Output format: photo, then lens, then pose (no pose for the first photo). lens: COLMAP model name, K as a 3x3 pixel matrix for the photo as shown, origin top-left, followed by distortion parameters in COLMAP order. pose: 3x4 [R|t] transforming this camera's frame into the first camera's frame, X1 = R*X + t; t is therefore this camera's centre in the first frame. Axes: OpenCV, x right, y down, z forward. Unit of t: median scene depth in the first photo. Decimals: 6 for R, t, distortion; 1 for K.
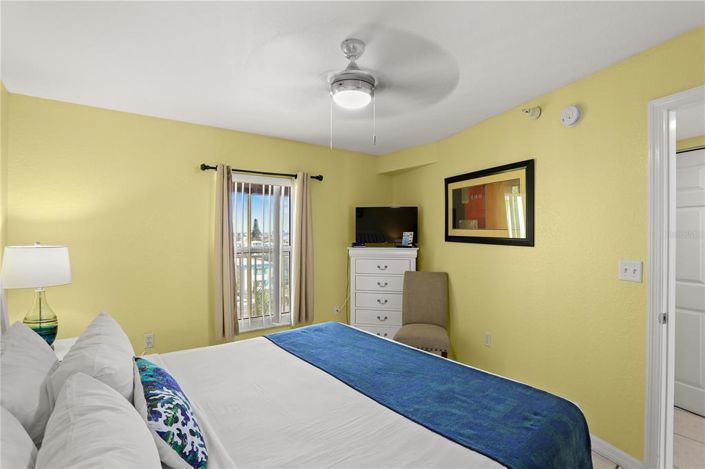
lens RADIAL K [[355.3, 0, 352.5], [0, 355.3, 234.5], [0, 0, 1]] dist [-0.000931, -0.000056]
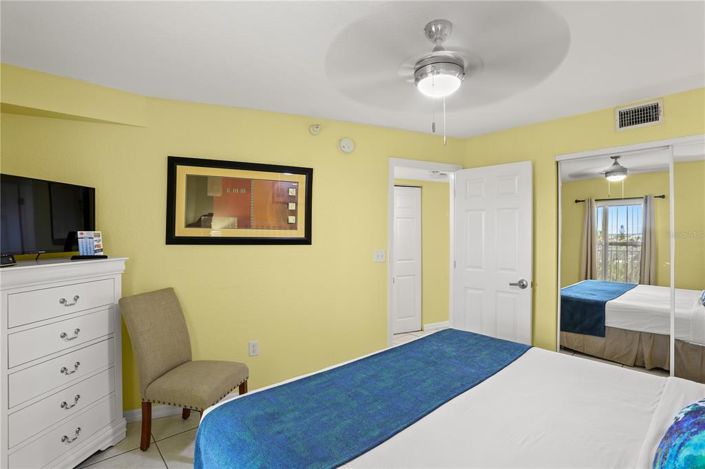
lens RADIAL K [[362.0, 0, 353.0], [0, 362.0, 219.9], [0, 0, 1]] dist [-0.000979, -0.000146]
pose [[-0.027463, 0.026202, 0.999279, -0.524350], [-0.000298, 0.999656, -0.026220, -0.011601], [-0.999623, -0.001018, -0.027446, 0.711798]]
